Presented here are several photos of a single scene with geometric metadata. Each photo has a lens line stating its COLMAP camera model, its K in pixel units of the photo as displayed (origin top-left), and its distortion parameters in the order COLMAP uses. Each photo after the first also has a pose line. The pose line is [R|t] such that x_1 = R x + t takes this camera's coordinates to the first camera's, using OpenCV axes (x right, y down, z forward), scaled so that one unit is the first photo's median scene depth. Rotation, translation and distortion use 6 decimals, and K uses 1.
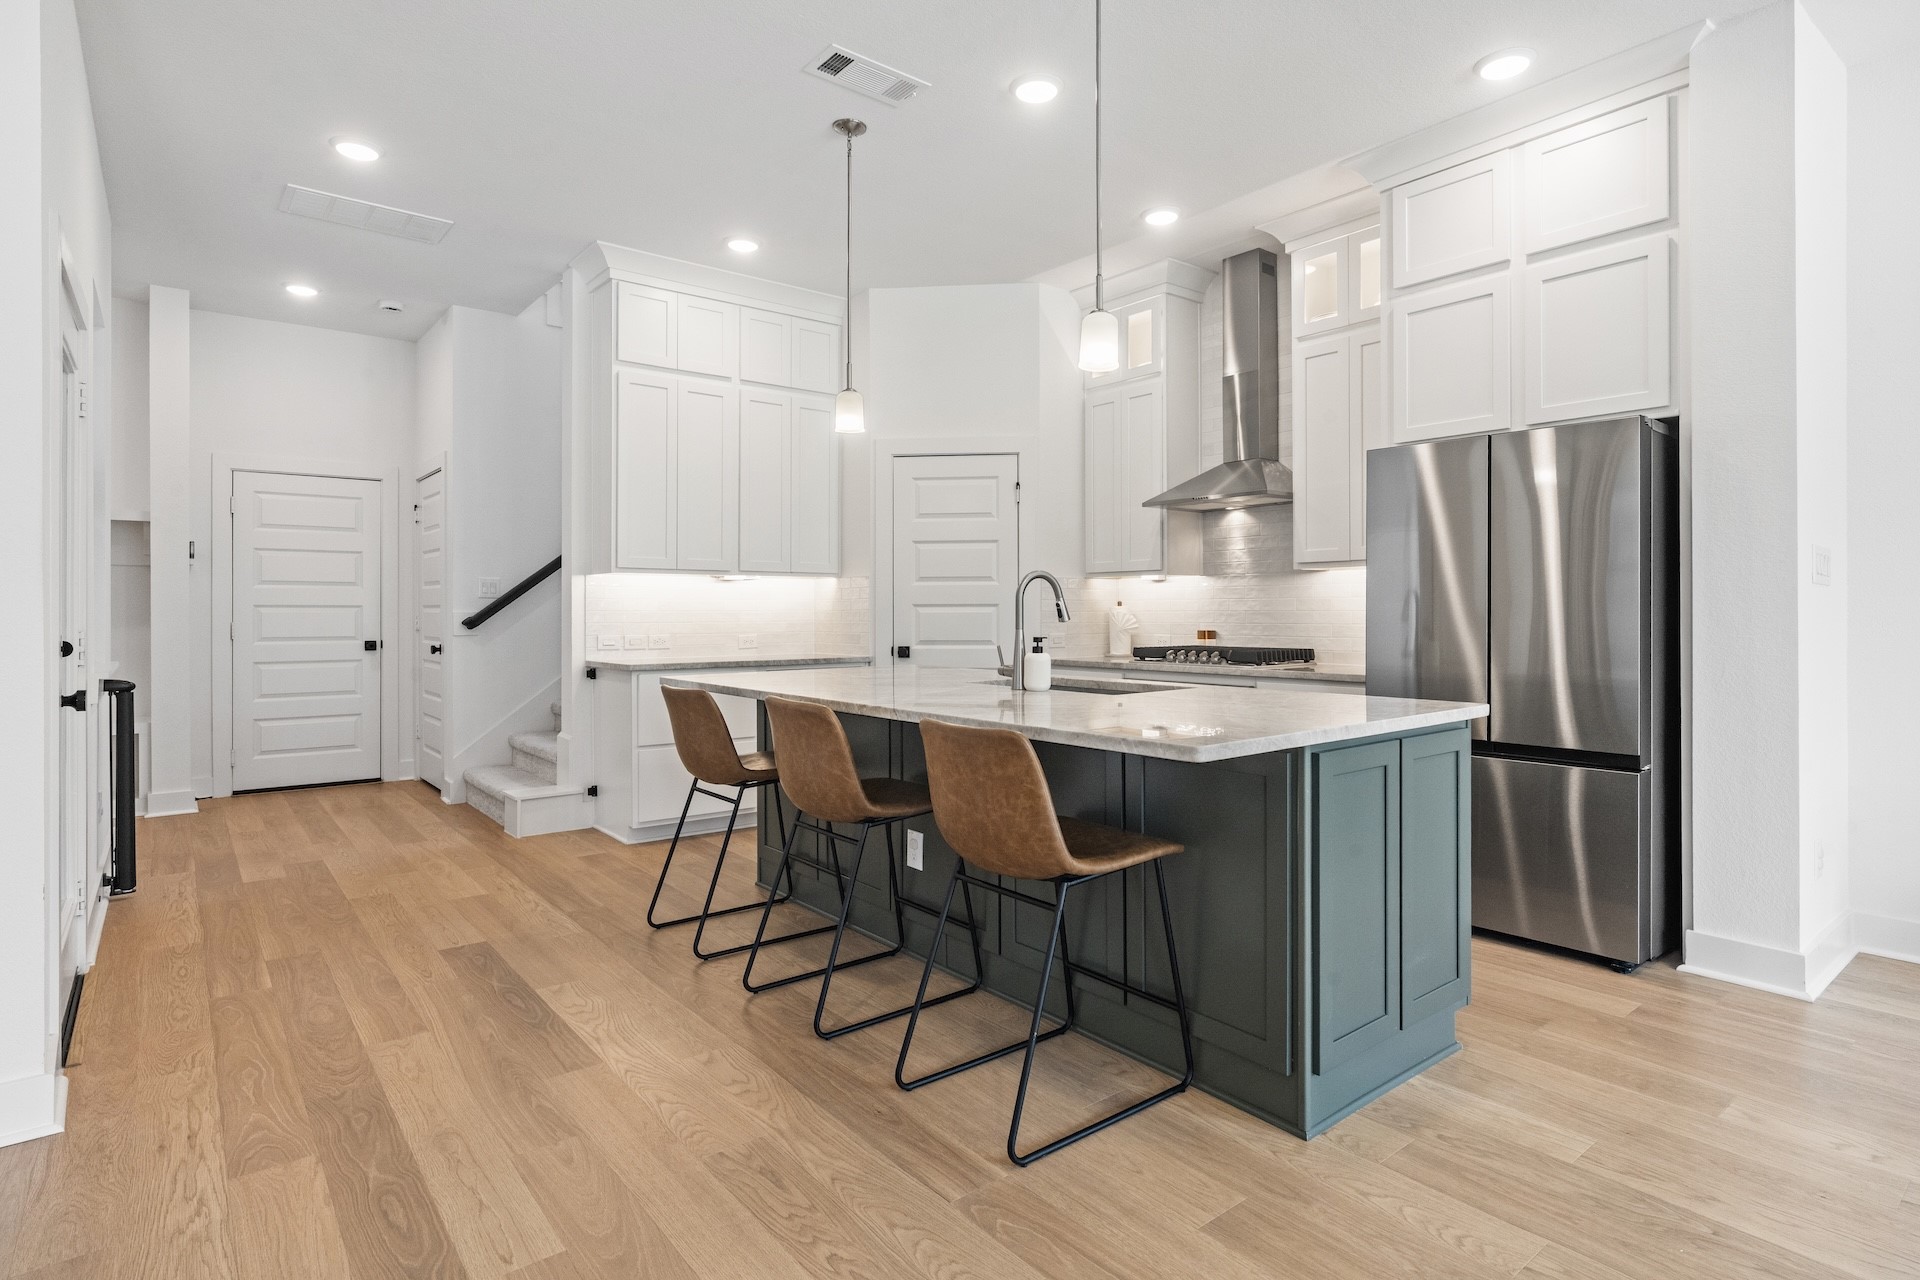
lens RADIAL K [[980.1, 0, 957.1], [0, 980.1, 607.8], [0, 0, 1]] dist [-0.001206, -0.000170]
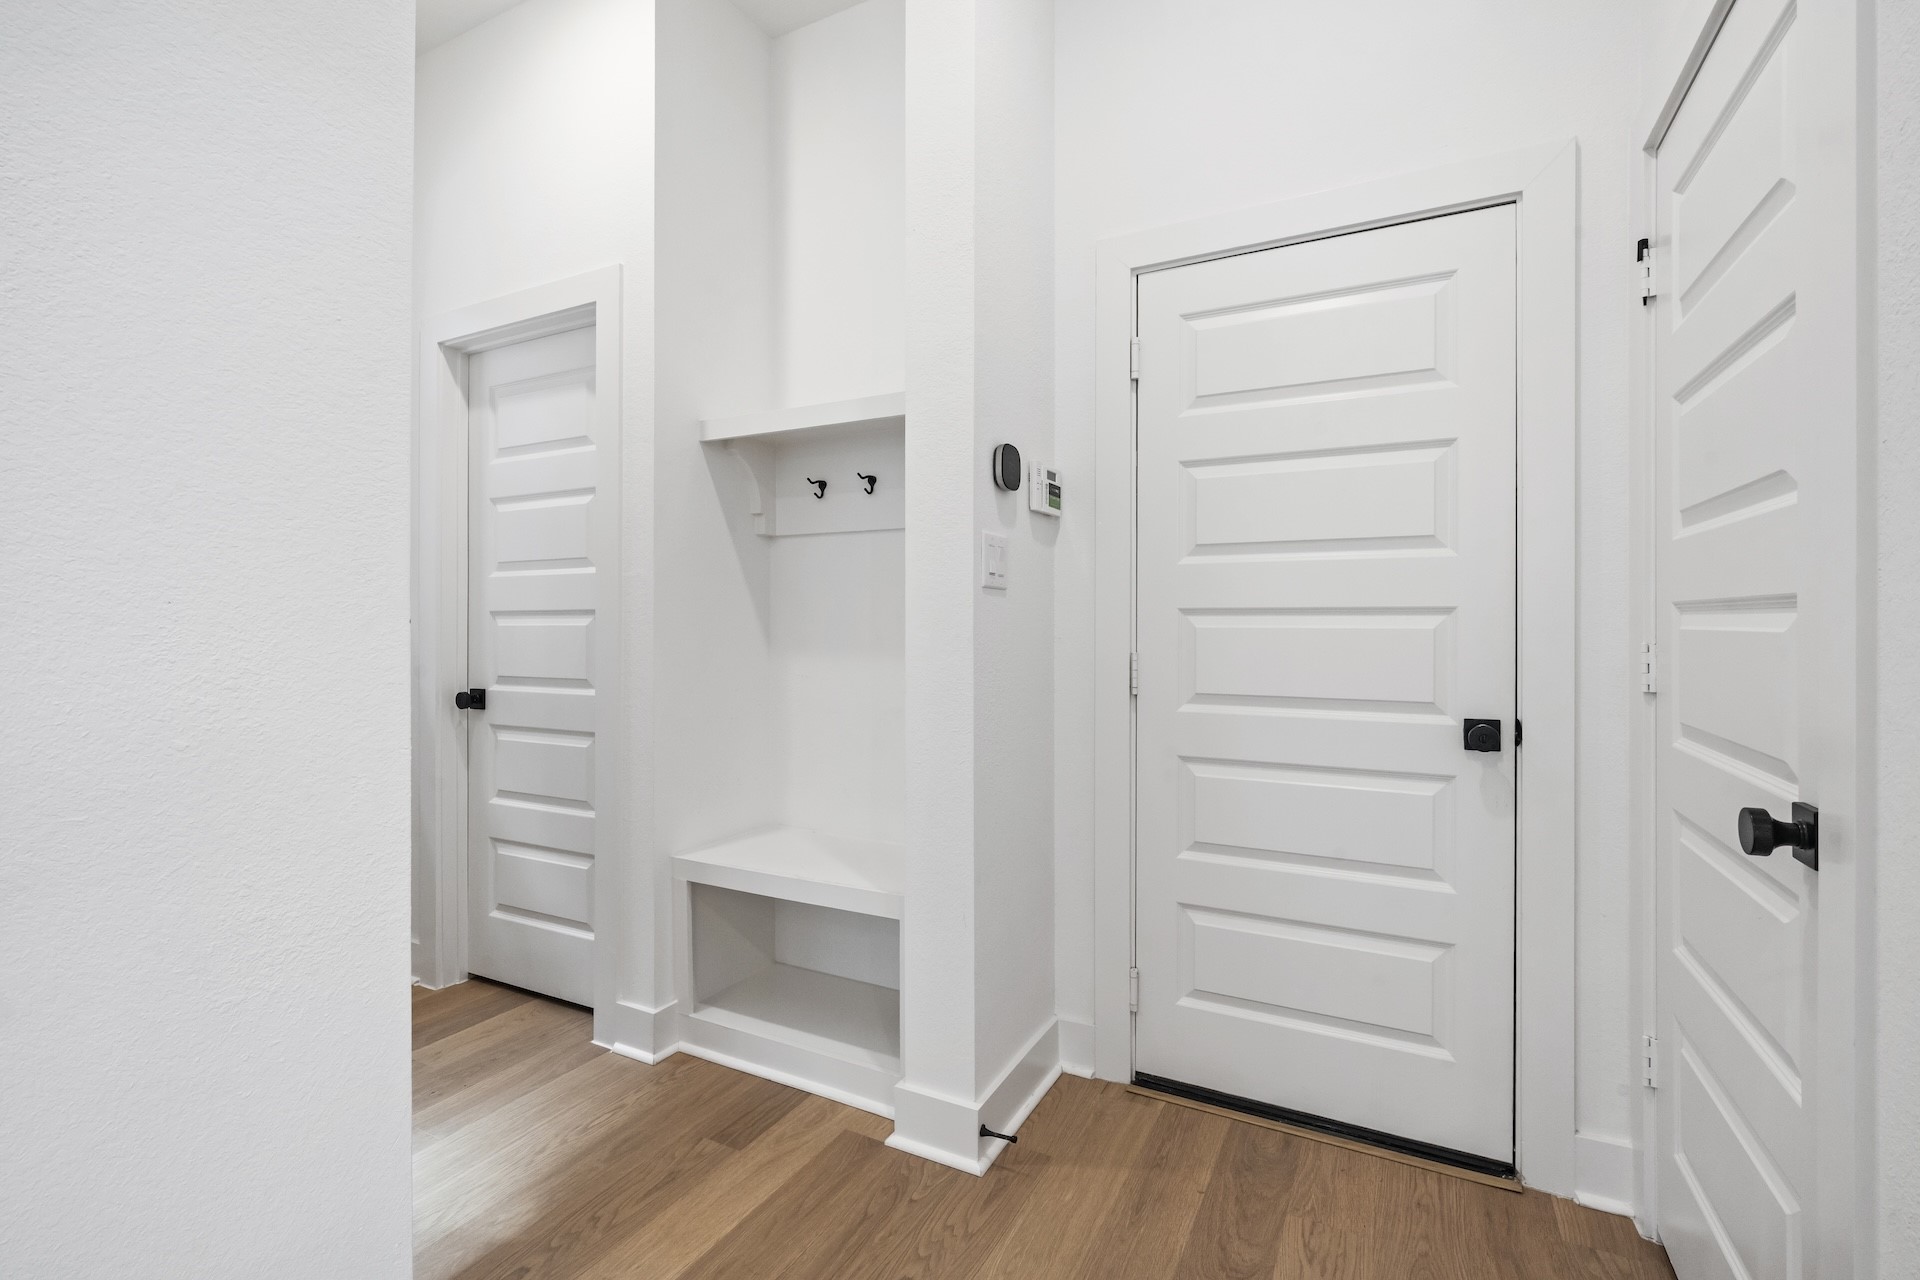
lens RADIAL K [[865.0, 0, 959.5], [0, 865.0, 627.8], [0, 0, 1]] dist [-0.004515, 0.000071]
pose [[0.401887, 0.005126, -0.915675, -0.525740], [0.002581, 0.999974, 0.006731, 0.002983], [0.915686, -0.005069, 0.401863, 0.936487]]
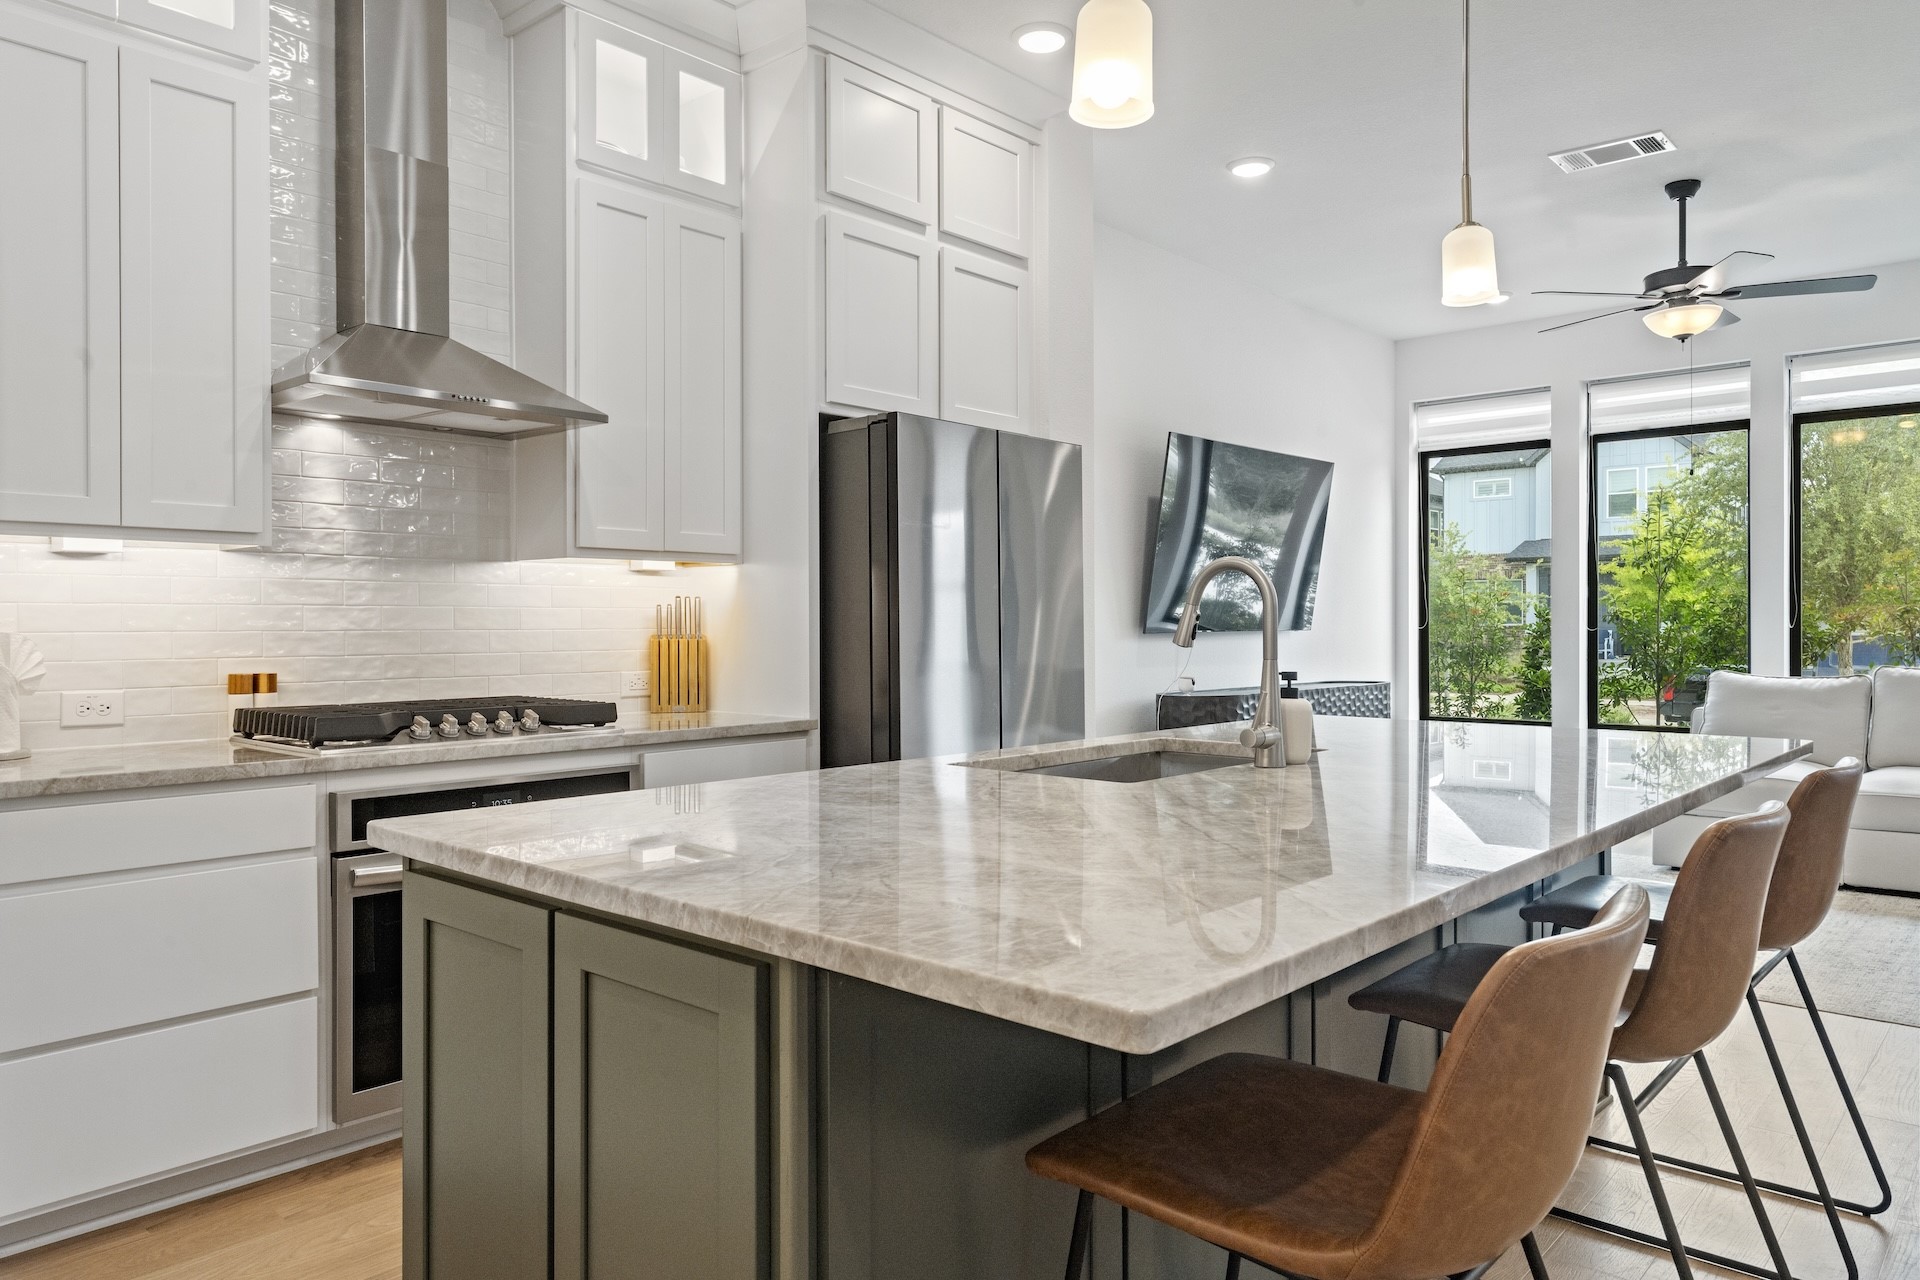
lens RADIAL K [[1281.2, 0, 960.0], [0, 1281.2, 640.0], [0, 0, 1]] dist [-0.003462, 0.002323]
pose [[-0.164228, -0.006864, 0.986399, -0.388856], [0.000521, 0.999975, 0.007045, 0.003526], [-0.986422, 0.001671, -0.164220, 0.796413]]
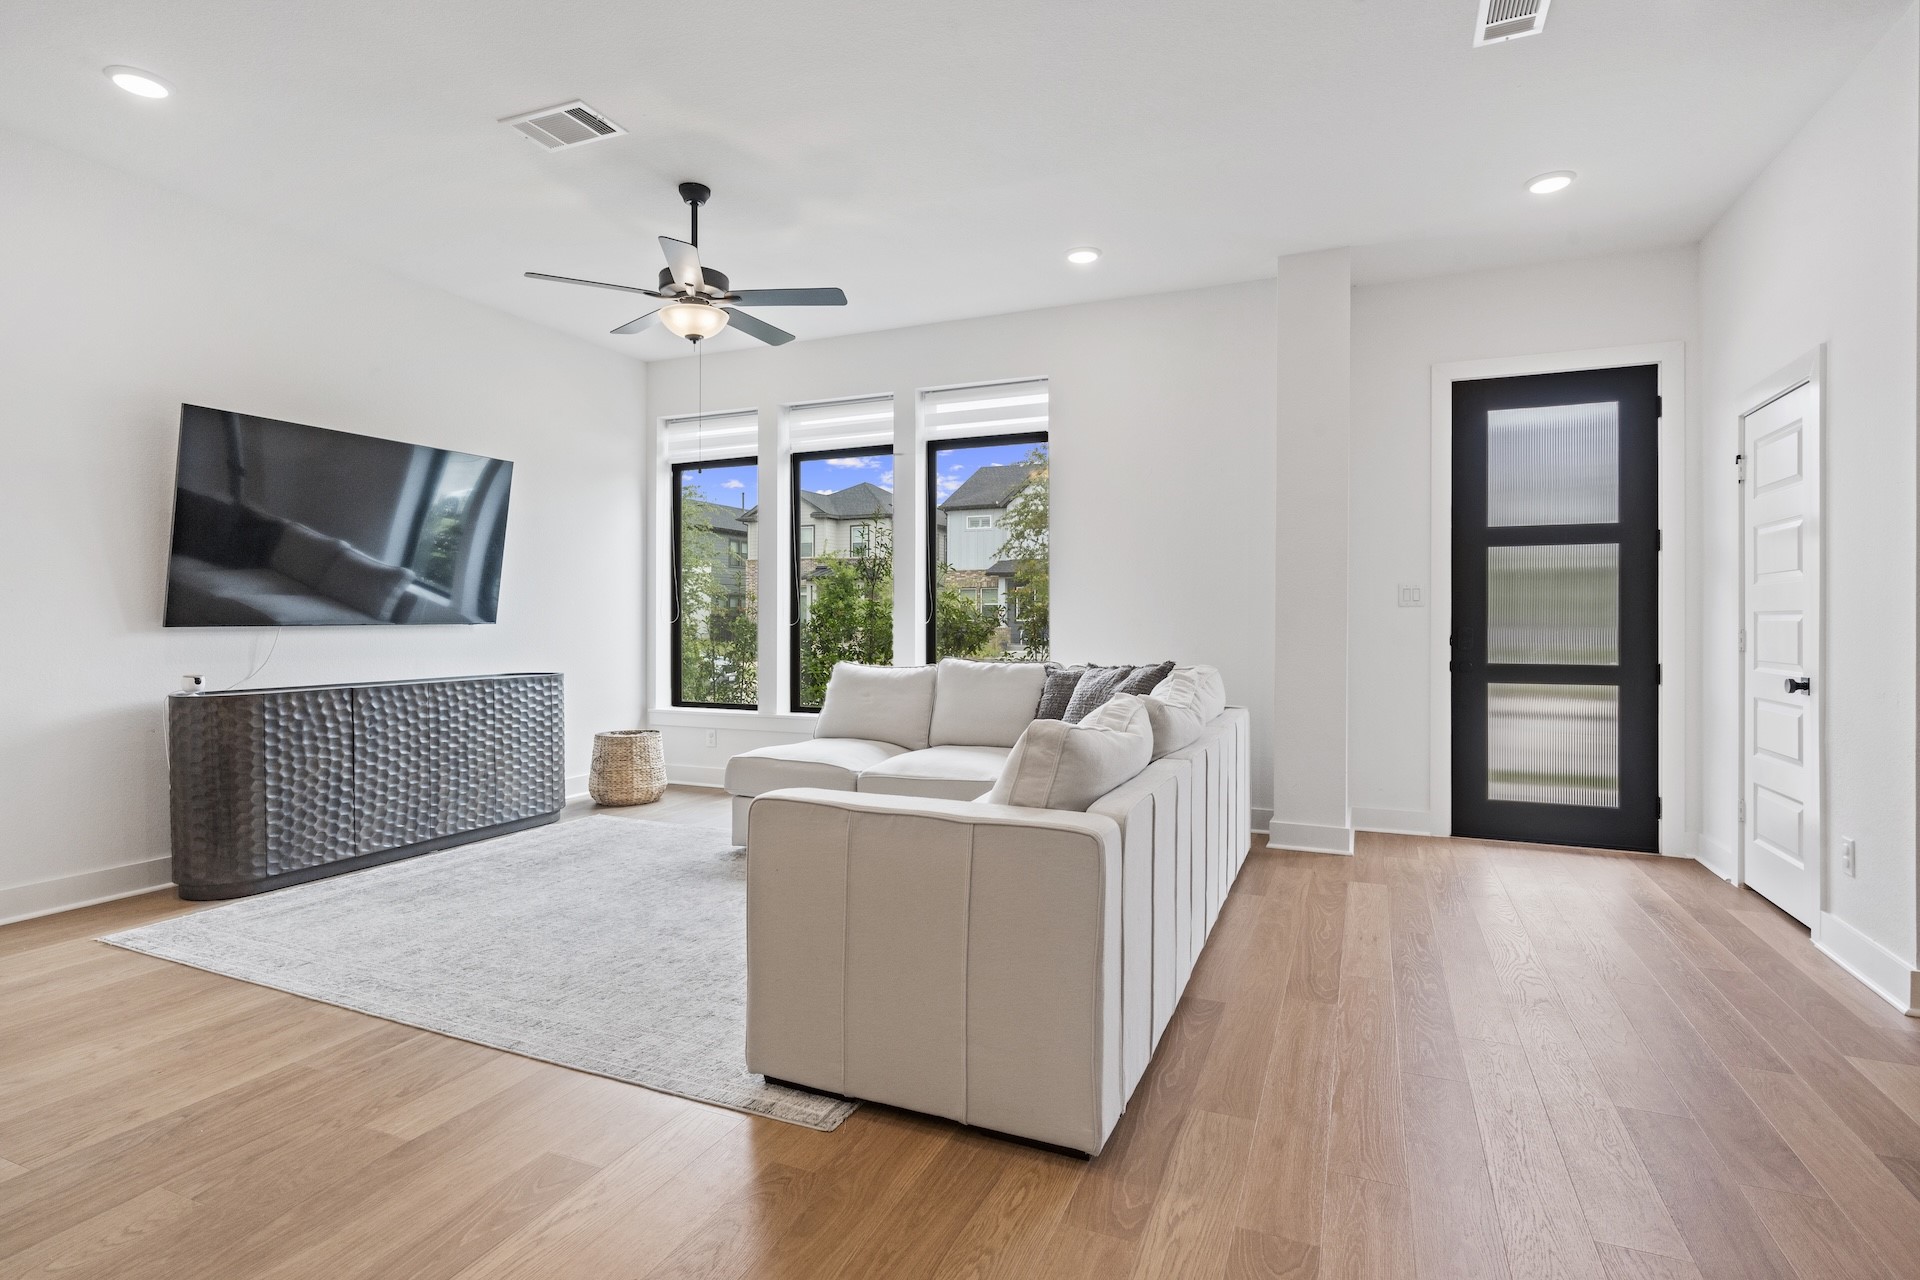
lens RADIAL K [[950.7, 0, 964.2], [0, 950.7, 620.9], [0, 0, 1]] dist [0.000609, 0.000871]
pose [[-0.472181, 0.002201, 0.881499, -0.263061], [-0.003186, 0.999986, -0.004203, 0.002798], [-0.881496, -0.004793, -0.472167, 0.239316]]
